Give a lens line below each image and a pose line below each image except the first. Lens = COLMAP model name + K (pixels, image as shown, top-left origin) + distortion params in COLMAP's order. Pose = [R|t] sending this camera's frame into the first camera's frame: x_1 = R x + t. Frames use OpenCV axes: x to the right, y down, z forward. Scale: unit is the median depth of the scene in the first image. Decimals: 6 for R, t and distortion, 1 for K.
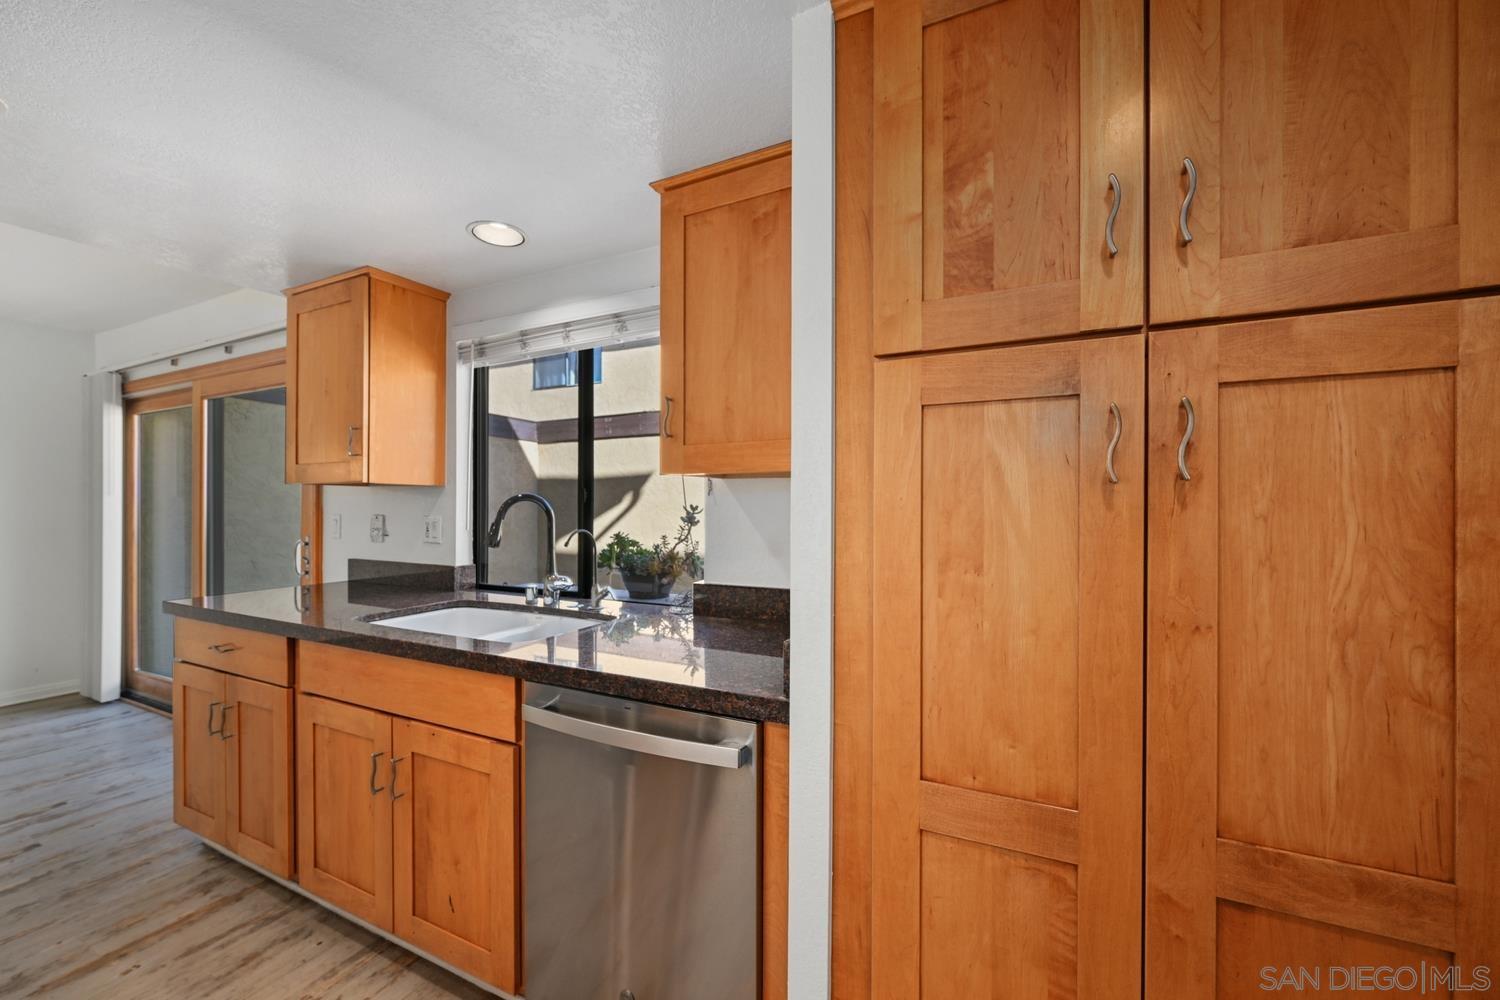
lens RADIAL K [[585.2, 0, 750.5], [0, 585.2, 502.5], [0, 0, 1]] dist [0.000765, -0.000205]
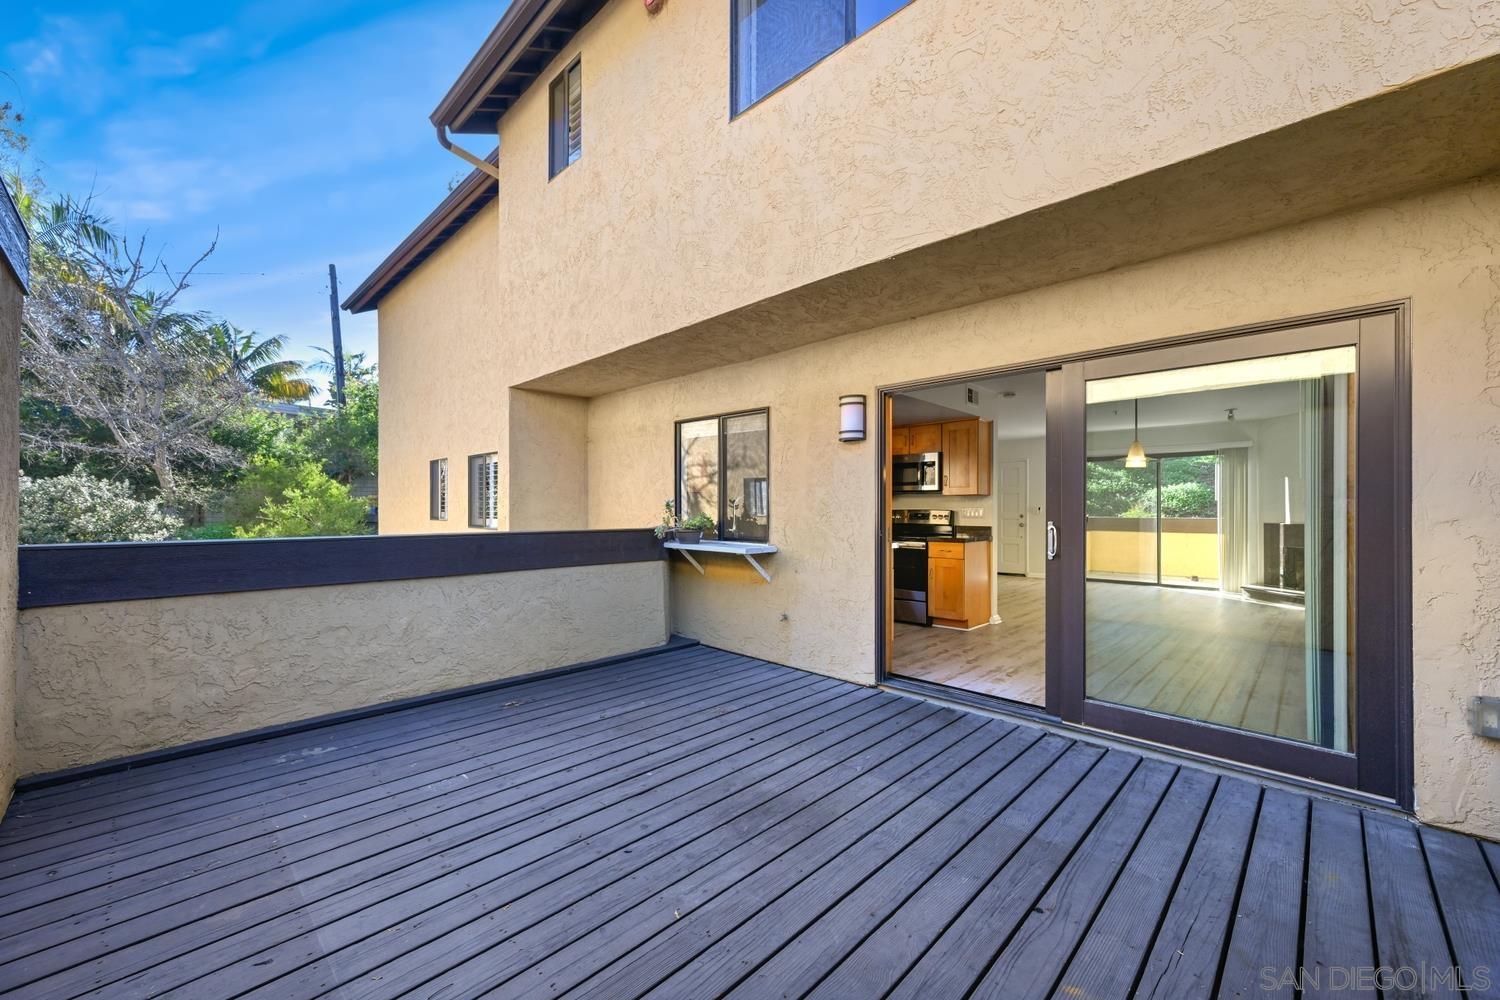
lens RADIAL K [[583.5, 0, 755.9], [0, 583.5, 507.4], [0, 0, 1]] dist [0.001527, -0.000103]
pose [[-0.951166, 0.001353, 0.308678, -1.374784], [-0.000350, 0.999985, -0.005462, 0.058979], [-0.308681, -0.005303, -0.951151, 3.847890]]
